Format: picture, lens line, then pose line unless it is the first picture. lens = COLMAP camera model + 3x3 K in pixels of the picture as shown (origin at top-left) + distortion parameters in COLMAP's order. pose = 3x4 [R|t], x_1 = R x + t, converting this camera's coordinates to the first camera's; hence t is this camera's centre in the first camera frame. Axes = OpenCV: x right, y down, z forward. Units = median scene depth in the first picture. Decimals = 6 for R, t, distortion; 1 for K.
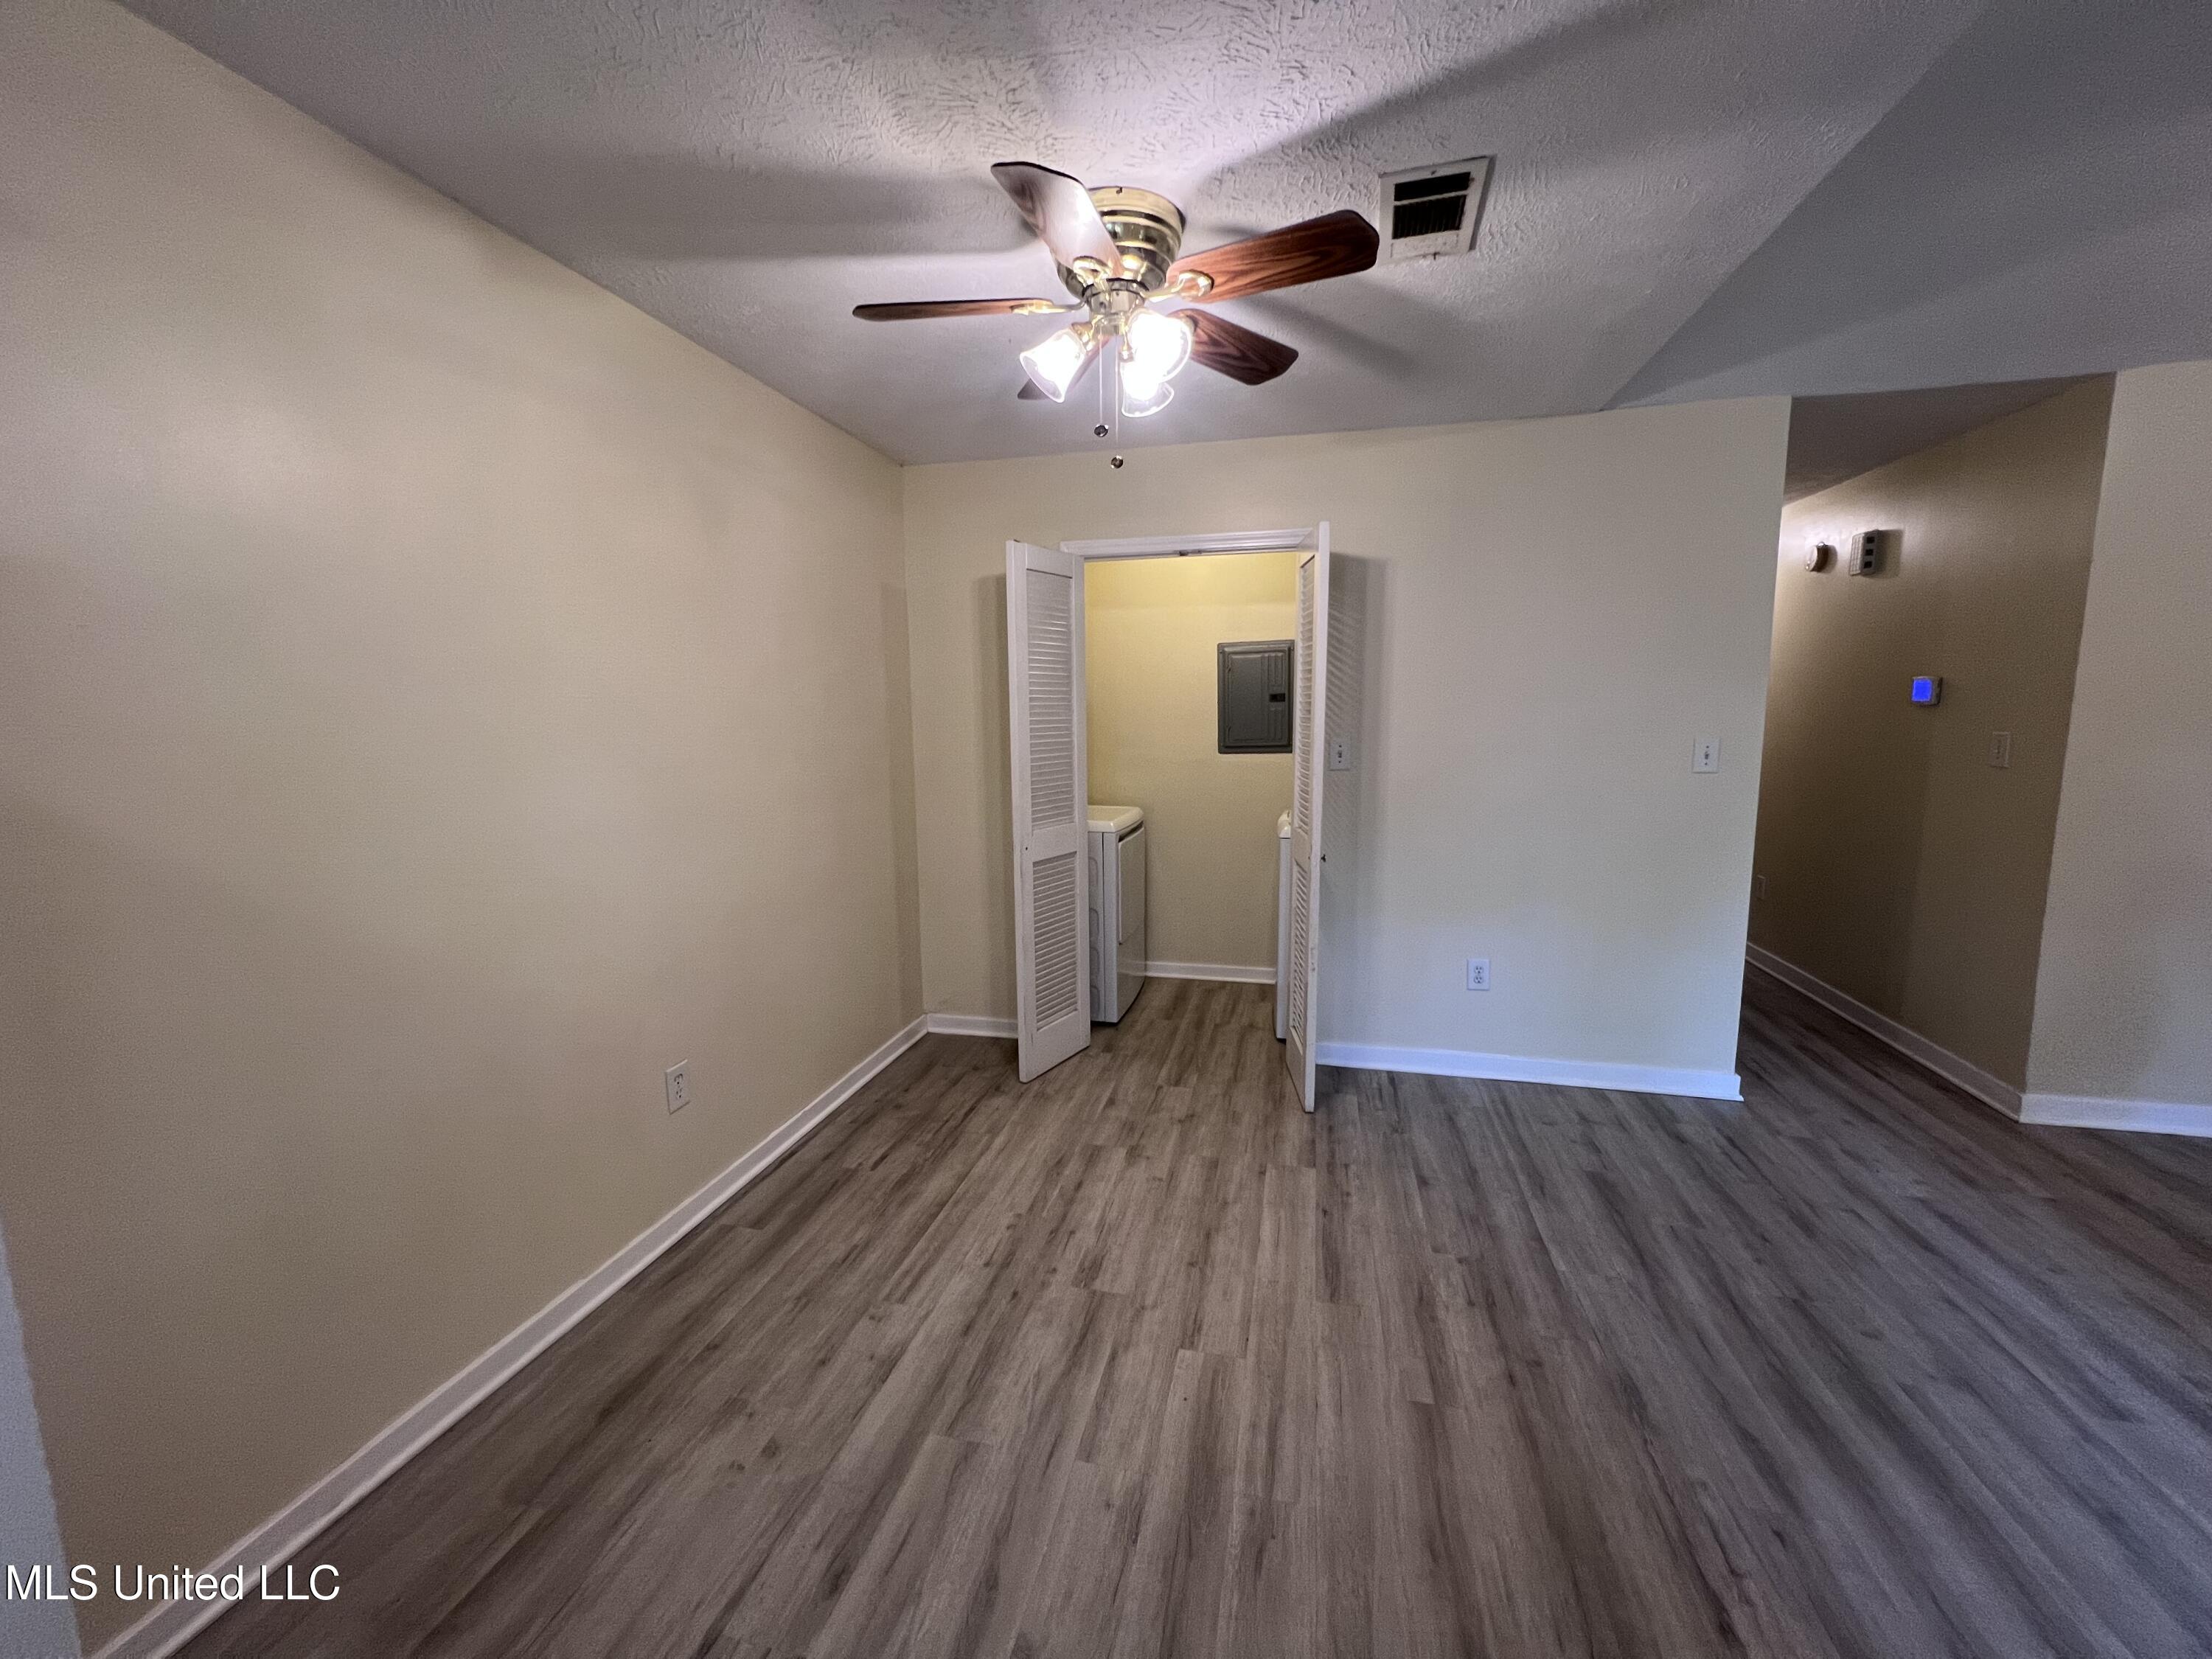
lens RADIAL K [[893.8, 0, 1102.2], [0, 893.8, 822.0], [0, 0, 1]] dist [0.000999, -0.000376]
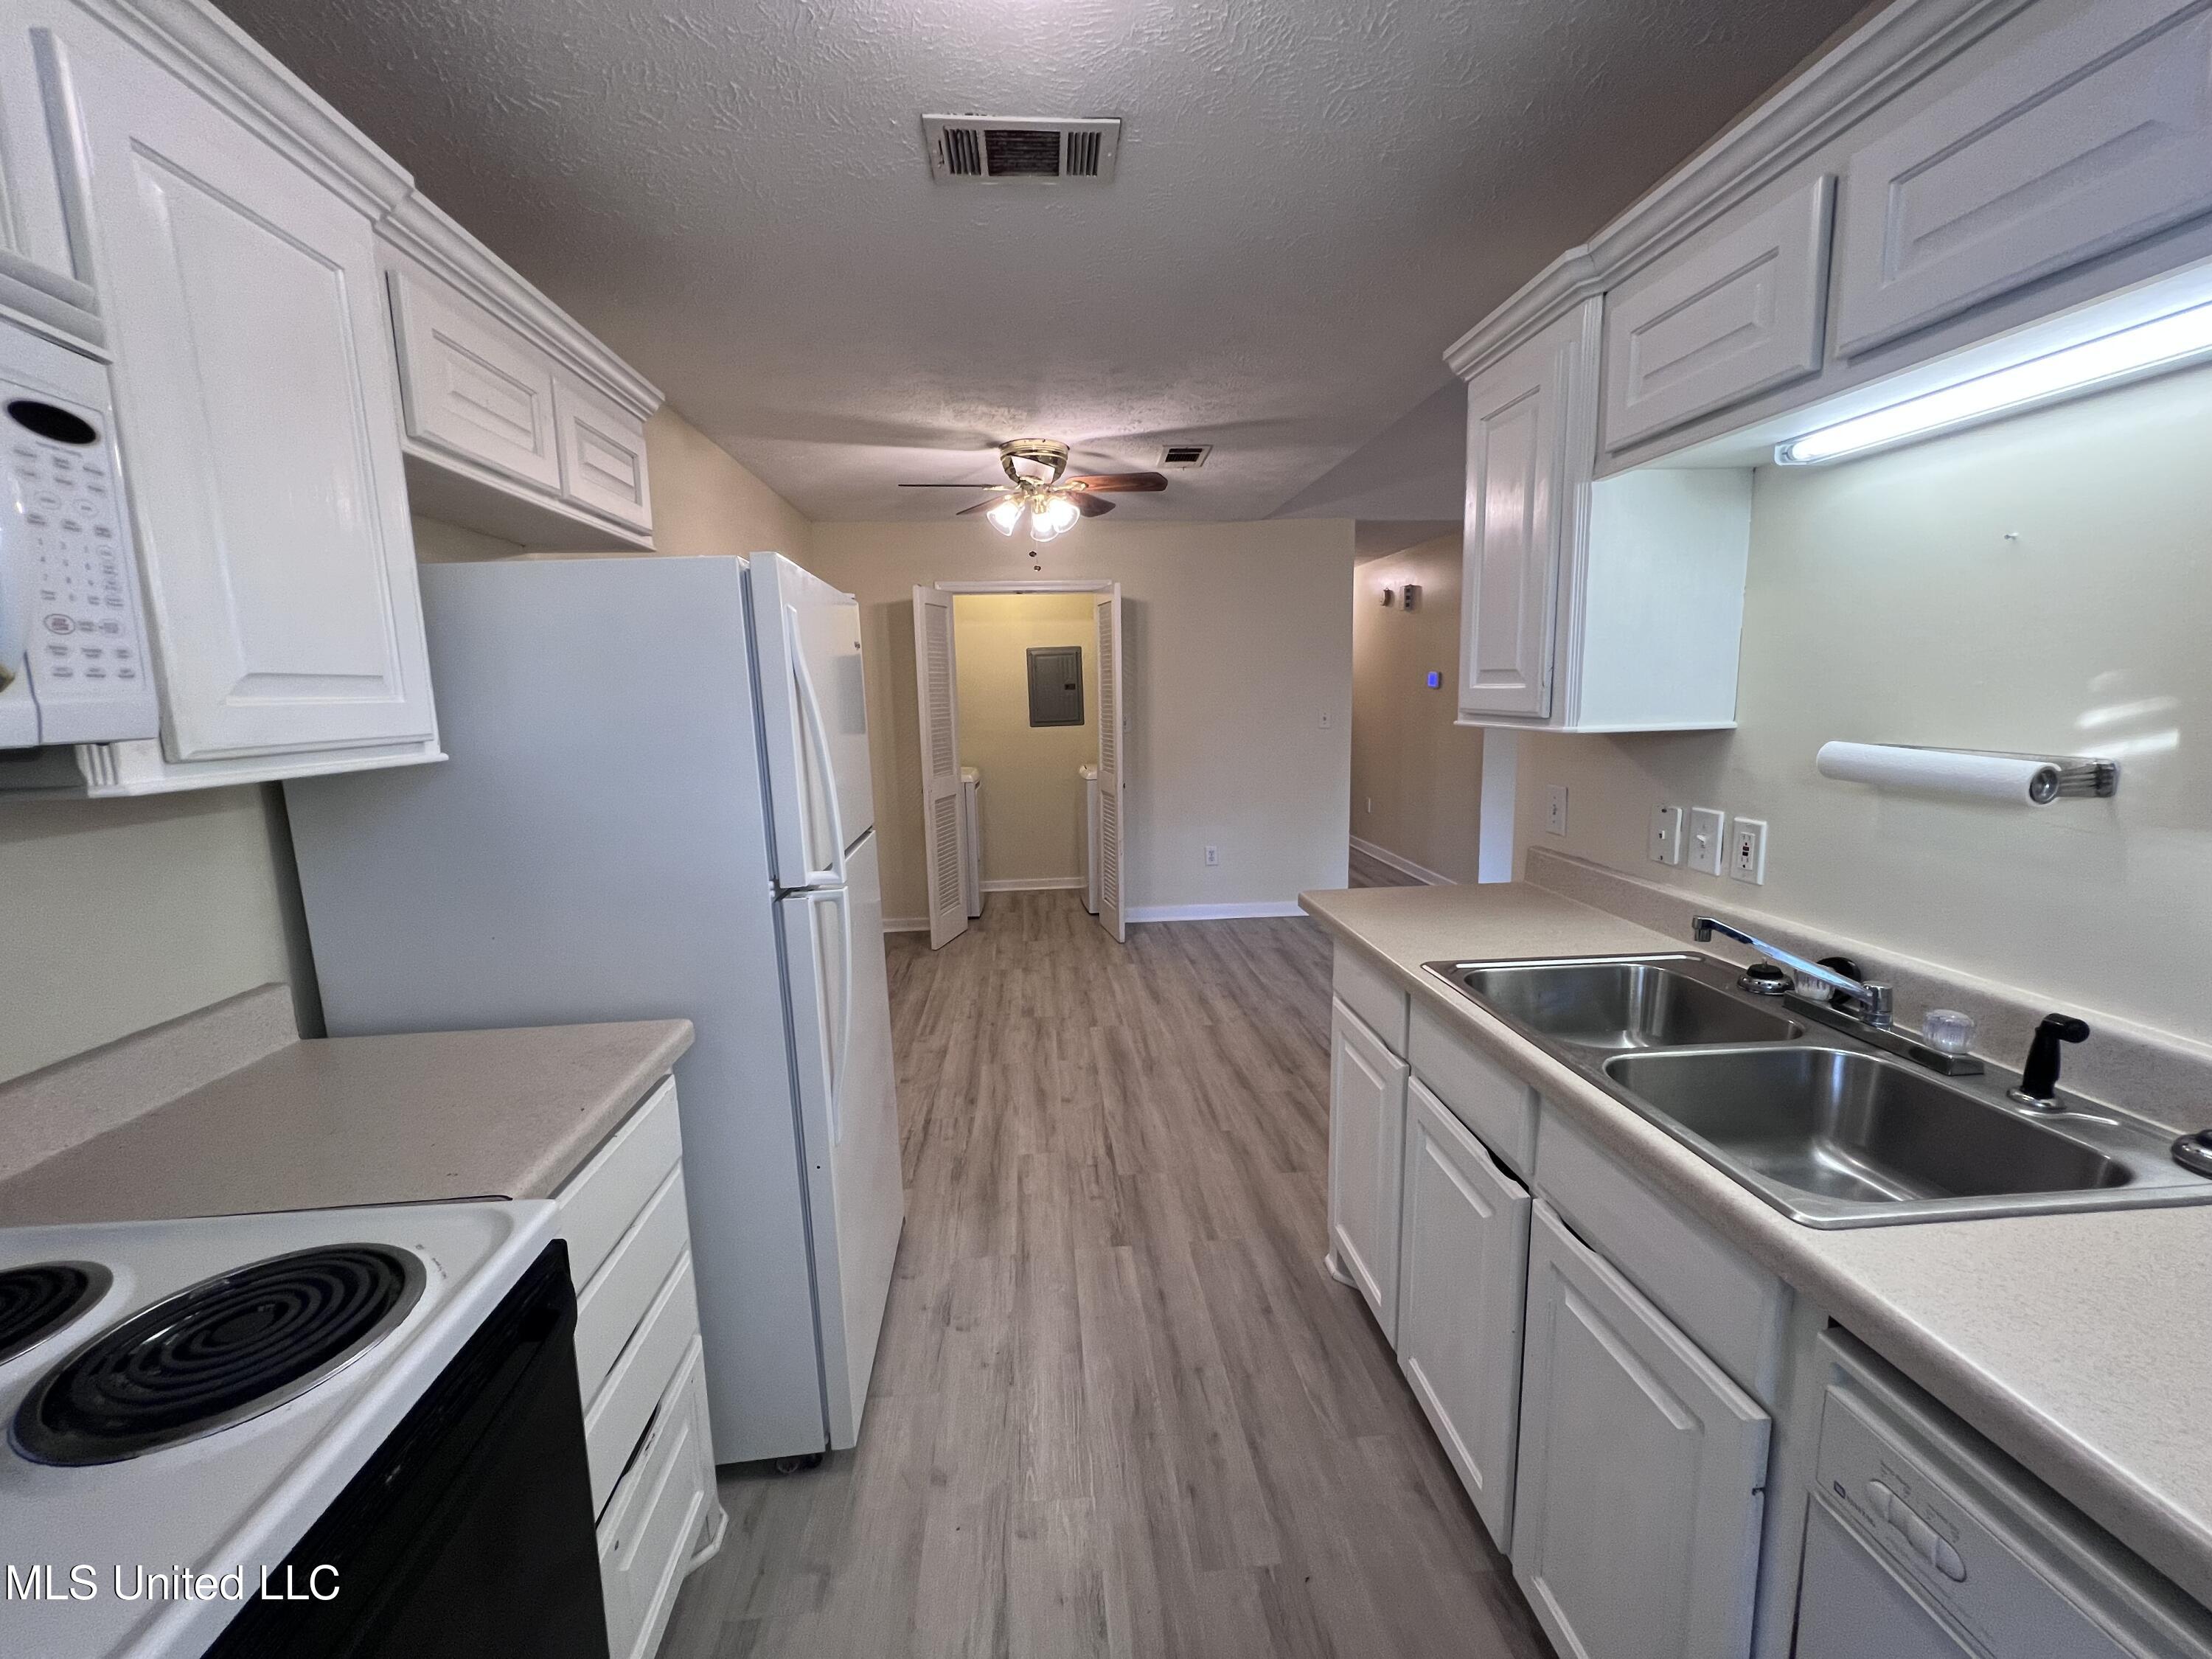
lens RADIAL K [[893.8, 0, 1108.9], [0, 893.8, 830.1], [0, 0, 1]] dist [0.000999, -0.000376]
pose [[0.948220, -0.062258, 0.311454, -0.323592], [0.054577, 0.997953, 0.033324, 0.072552], [-0.312891, -0.014600, 0.949677, -0.606487]]
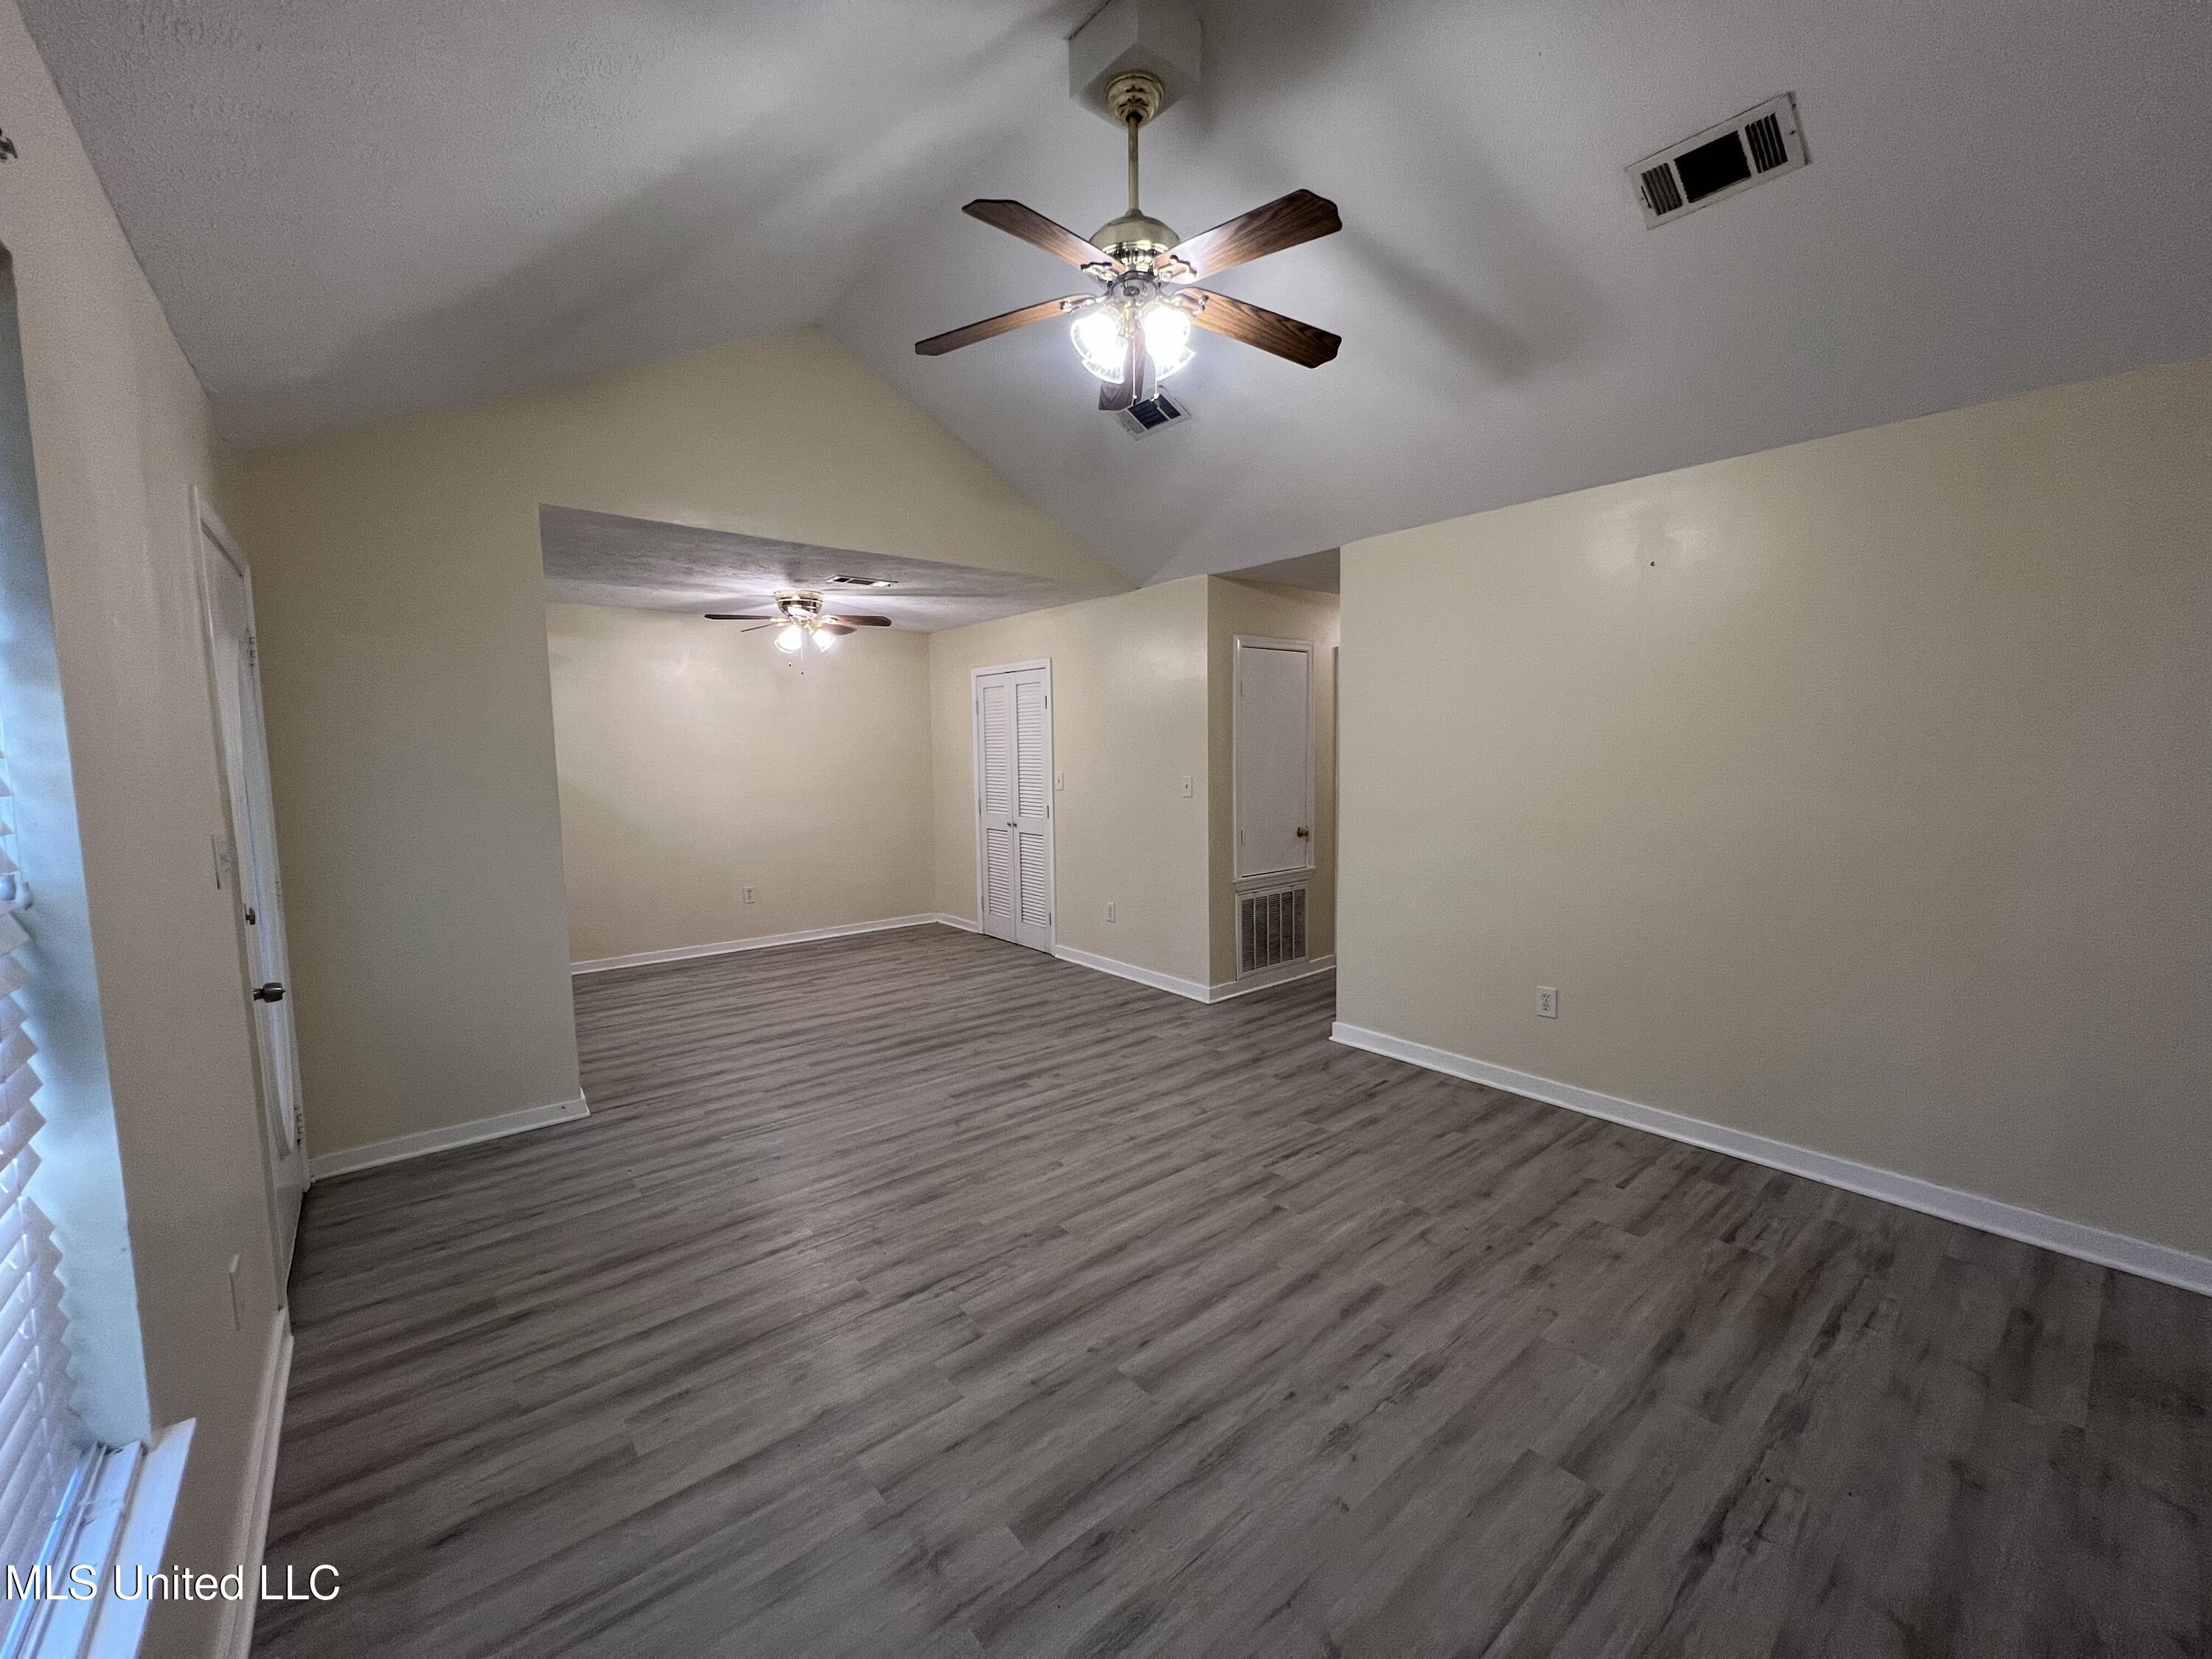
lens RADIAL K [[893.8, 0, 1110.5], [0, 893.8, 826.9], [0, 0, 1]] dist [0.000999, -0.000376]
pose [[0.795004, 0.050569, -0.604492, 1.798179], [-0.066625, 0.997769, -0.004154, 0.014455], [0.602934, 0.043577, 0.796600, -0.473330]]
